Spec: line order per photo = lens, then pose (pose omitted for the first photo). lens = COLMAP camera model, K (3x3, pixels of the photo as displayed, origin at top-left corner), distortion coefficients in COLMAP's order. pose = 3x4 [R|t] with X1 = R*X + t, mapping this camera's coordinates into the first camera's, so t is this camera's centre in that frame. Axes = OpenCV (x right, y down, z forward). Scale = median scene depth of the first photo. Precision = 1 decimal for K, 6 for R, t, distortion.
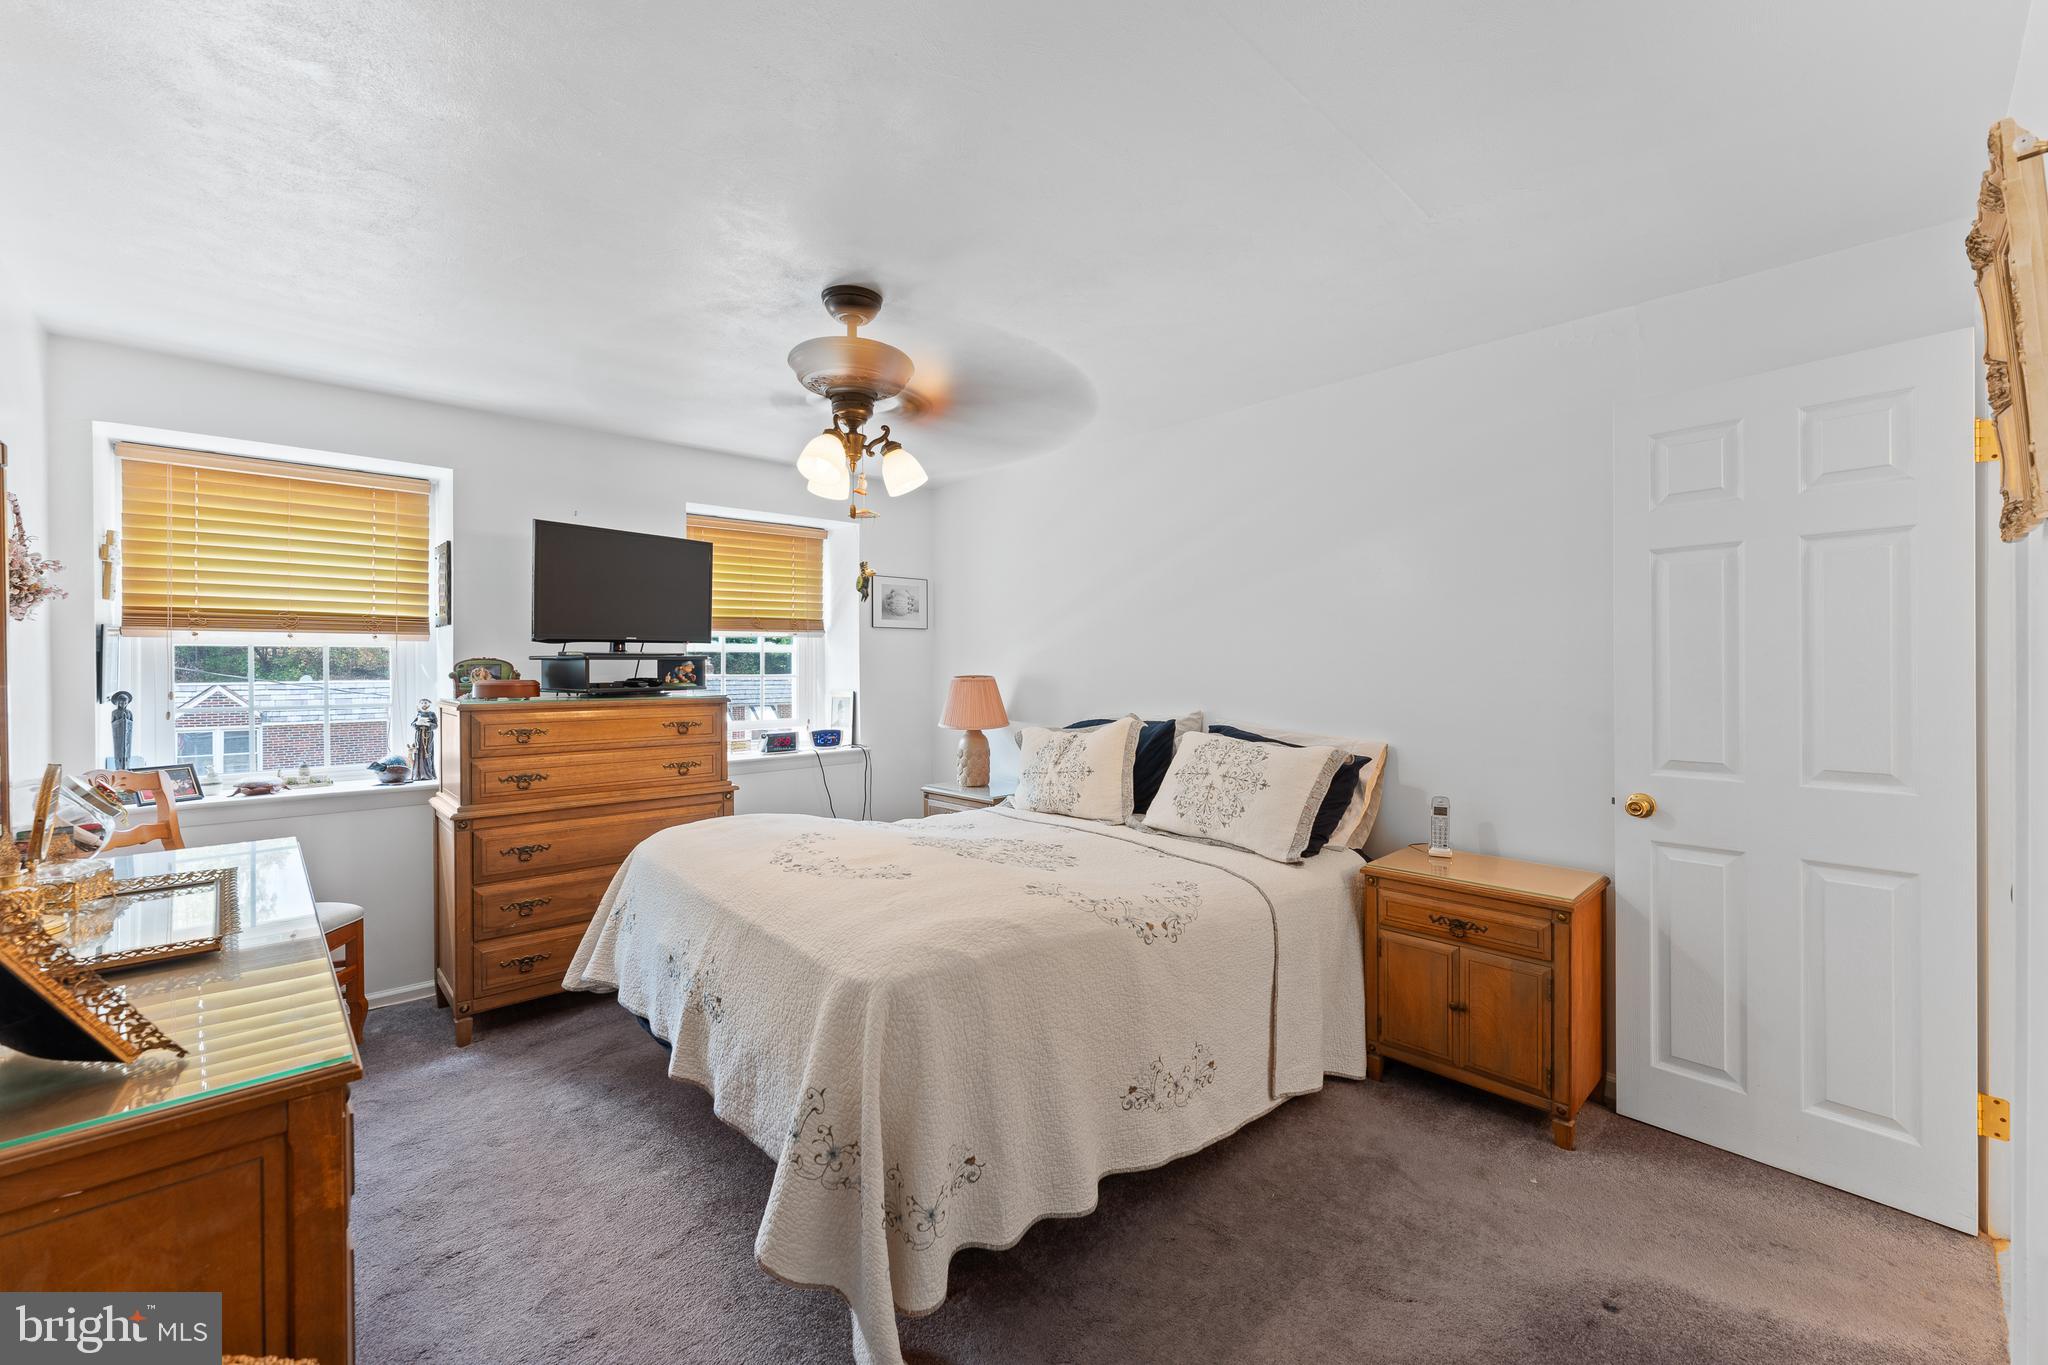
lens RADIAL K [[828.6, 0, 1021.6], [0, 828.6, 676.2], [0, 0, 1]] dist [-0.001573, 0.000011]
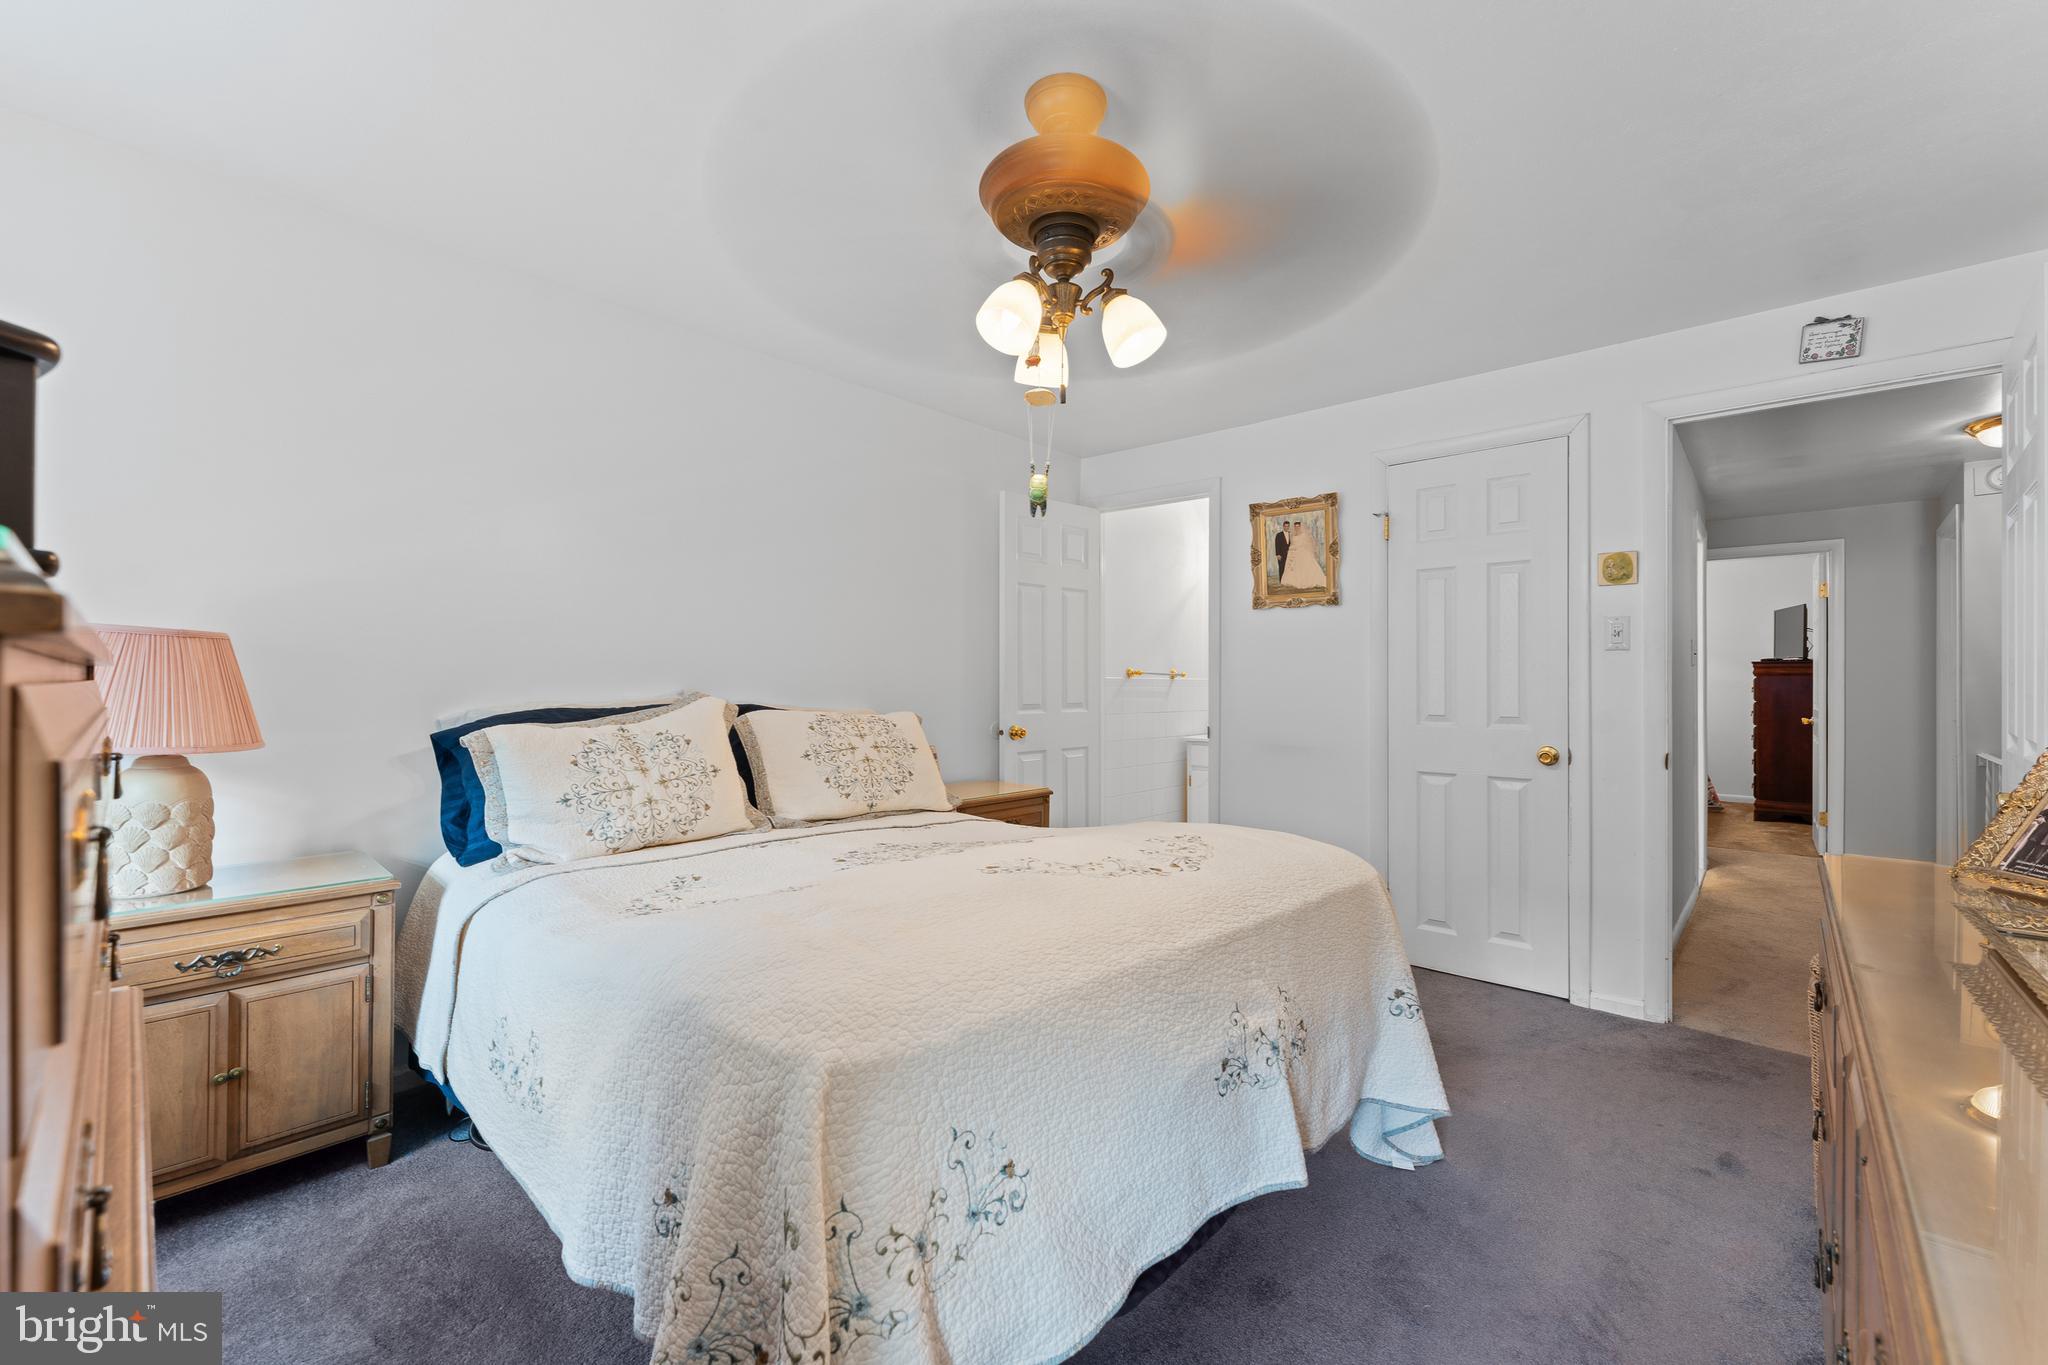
lens RADIAL K [[828.6, 0, 1021.9], [0, 828.6, 678.0], [0, 0, 1]] dist [-0.001573, 0.000011]
pose [[-0.072784, 0.003235, 0.997342, -0.675018], [0.002285, 0.999993, -0.003077, 0.035974], [-0.997345, 0.002055, -0.072791, 0.790758]]
